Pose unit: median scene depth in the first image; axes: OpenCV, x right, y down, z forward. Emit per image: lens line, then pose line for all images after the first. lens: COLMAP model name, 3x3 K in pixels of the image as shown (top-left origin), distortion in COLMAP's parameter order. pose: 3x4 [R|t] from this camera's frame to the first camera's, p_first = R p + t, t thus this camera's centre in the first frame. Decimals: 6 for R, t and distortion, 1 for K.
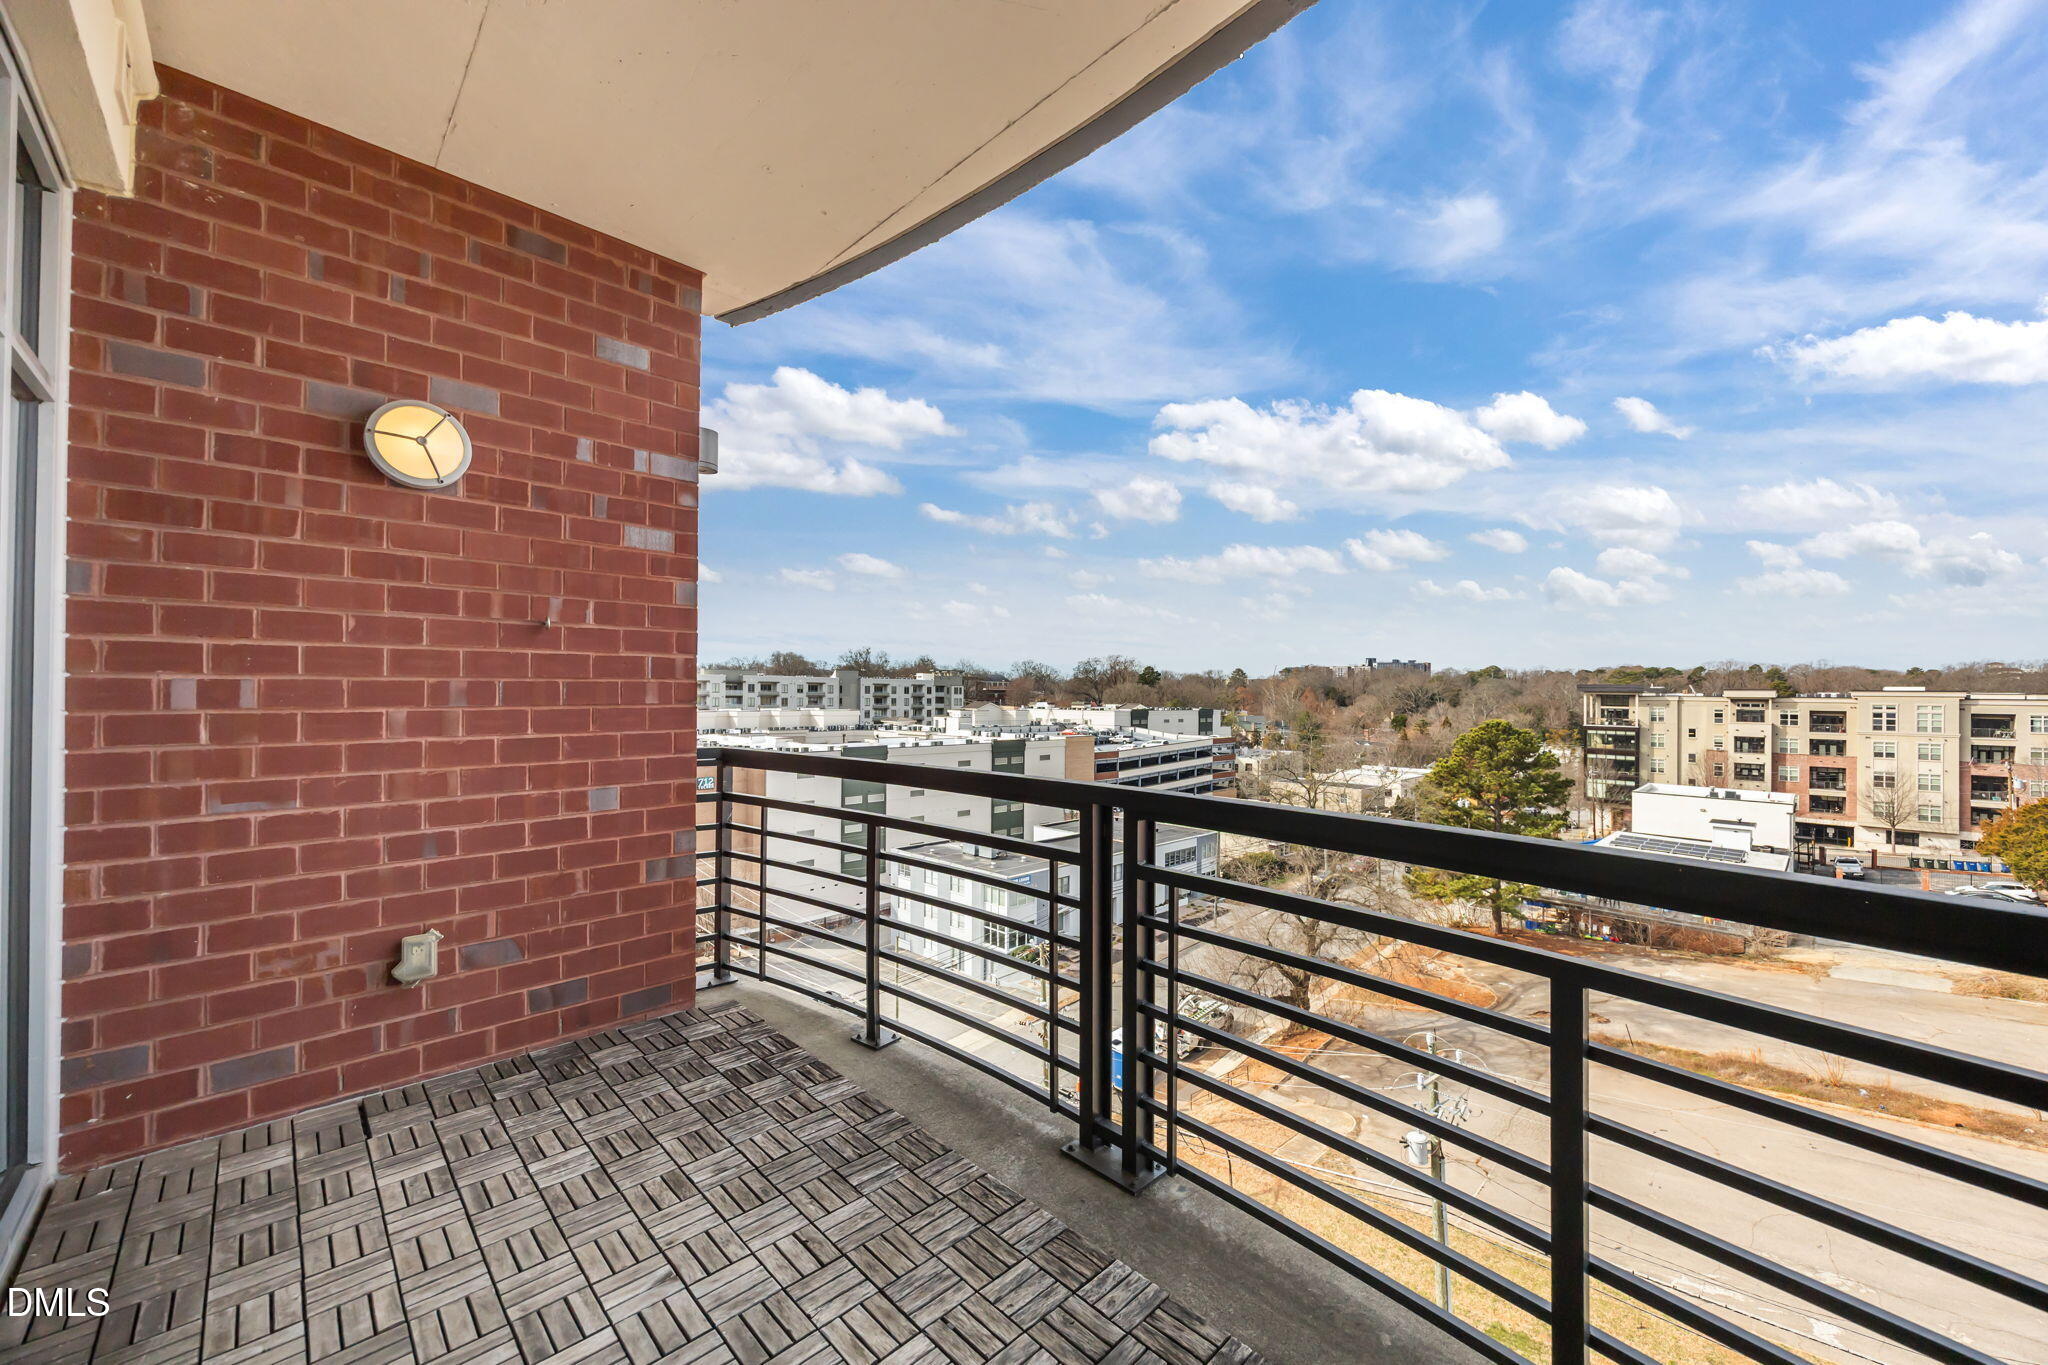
lens RADIAL K [[793.2, 0, 1059.2], [0, 793.2, 692.3], [0, 0, 1]] dist [0.000385, -0.000093]
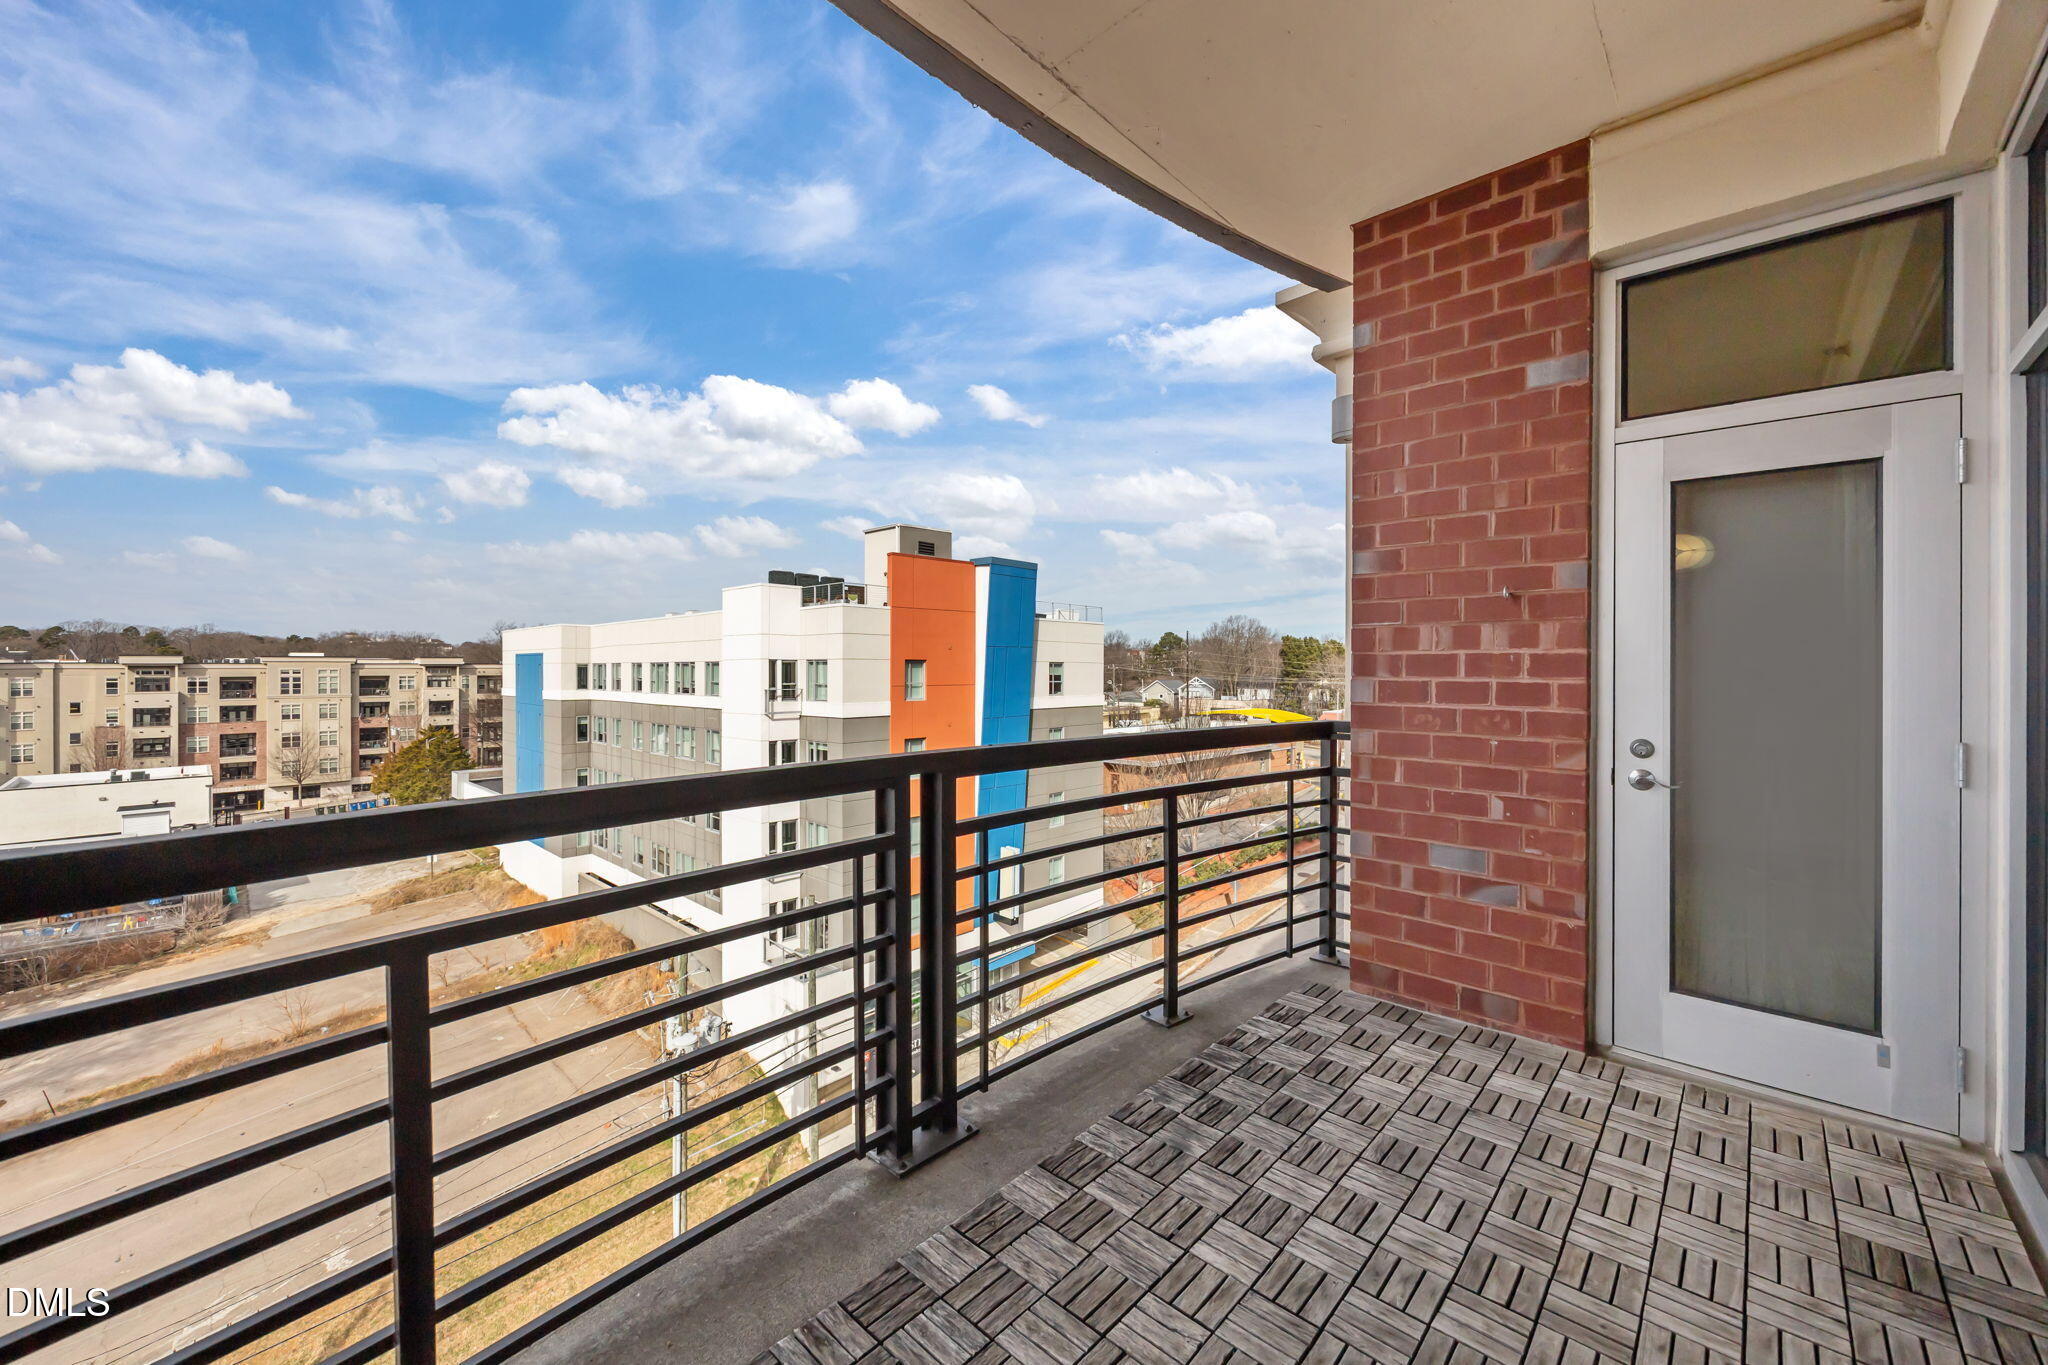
lens RADIAL K [[789.7, 0, 1028.6], [0, 789.7, 685.0], [0, 0, 1]] dist [-0.000895, 0.000298]
pose [[0.999973, 0.007323, 0.000232, 0.778079], [-0.007319, 0.999885, -0.013315, 0.016056], [-0.000330, 0.013313, 0.999911, 0.017677]]
